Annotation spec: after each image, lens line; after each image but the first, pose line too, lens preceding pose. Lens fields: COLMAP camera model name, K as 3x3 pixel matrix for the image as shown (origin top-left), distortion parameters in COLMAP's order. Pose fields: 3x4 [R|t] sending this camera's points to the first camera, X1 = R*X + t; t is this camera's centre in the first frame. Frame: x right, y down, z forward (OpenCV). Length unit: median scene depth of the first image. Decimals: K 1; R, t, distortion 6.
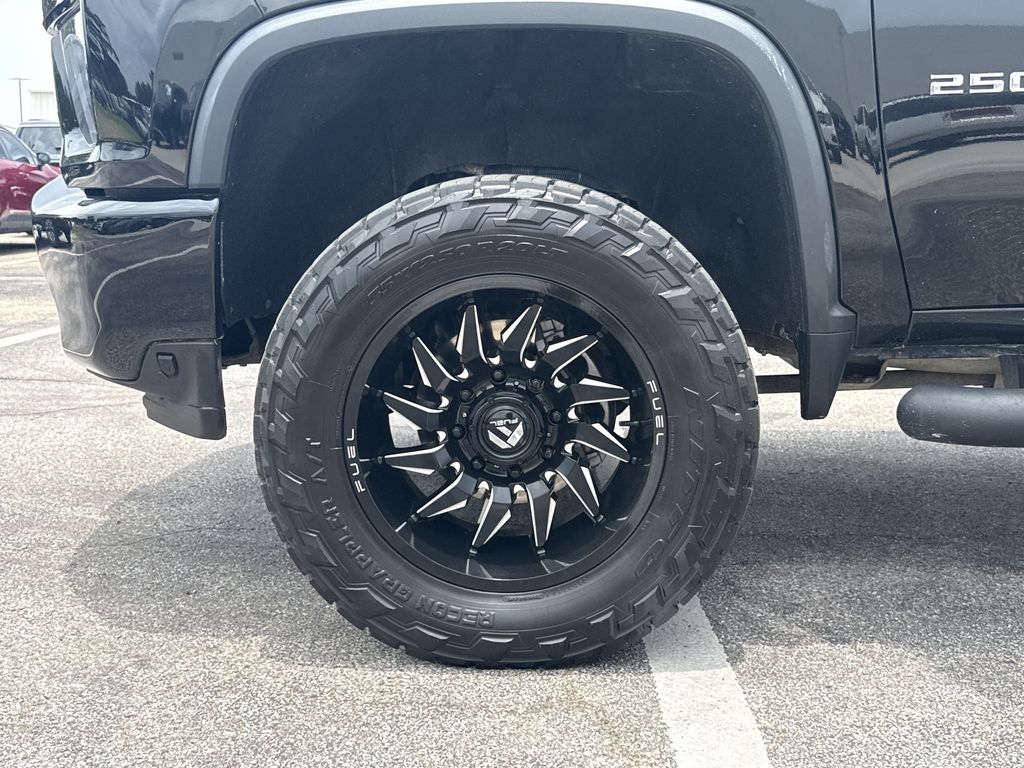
lens RADIAL K [[1200.5, 0, 512.0], [0, 1200.5, 384.0], [0, 0, 1]] dist [0.104470, -0.023702]
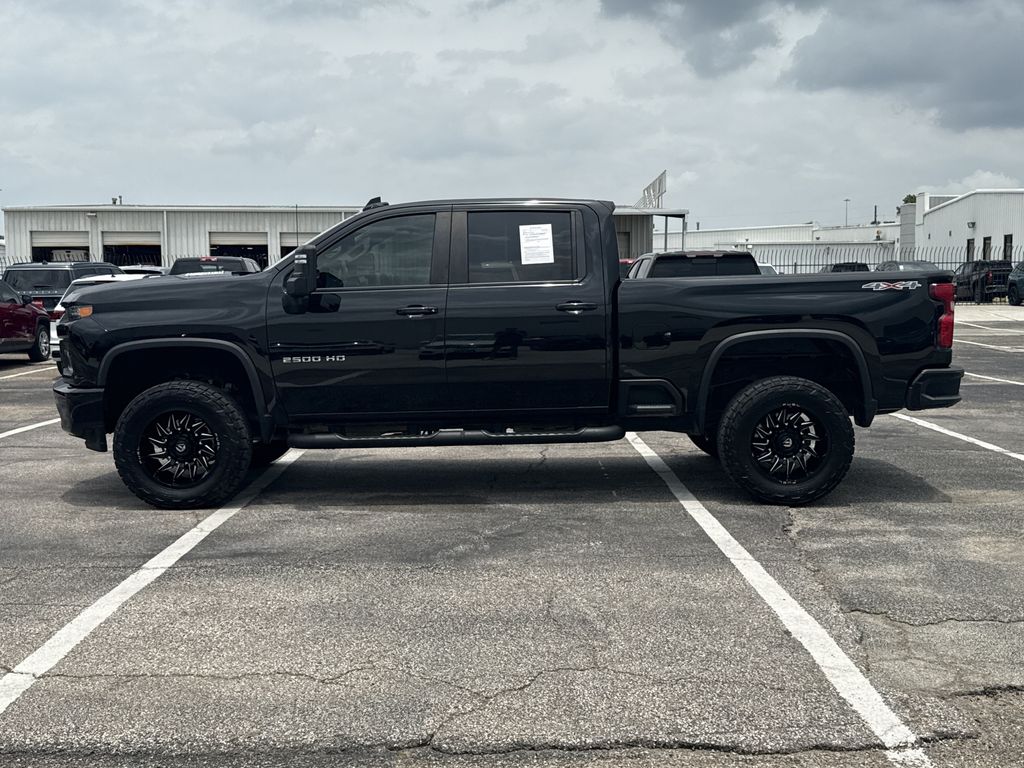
lens RADIAL K [[1200.5, 0, 512.0], [0, 1200.5, 384.0], [0, 0, 1]] dist [0.104470, -0.023702]
pose [[0.999539, -0.013432, 0.027225, 0.931051], [0.015355, 0.997306, -0.071726, 0.128558], [-0.026188, 0.072111, 0.997053, -2.838430]]
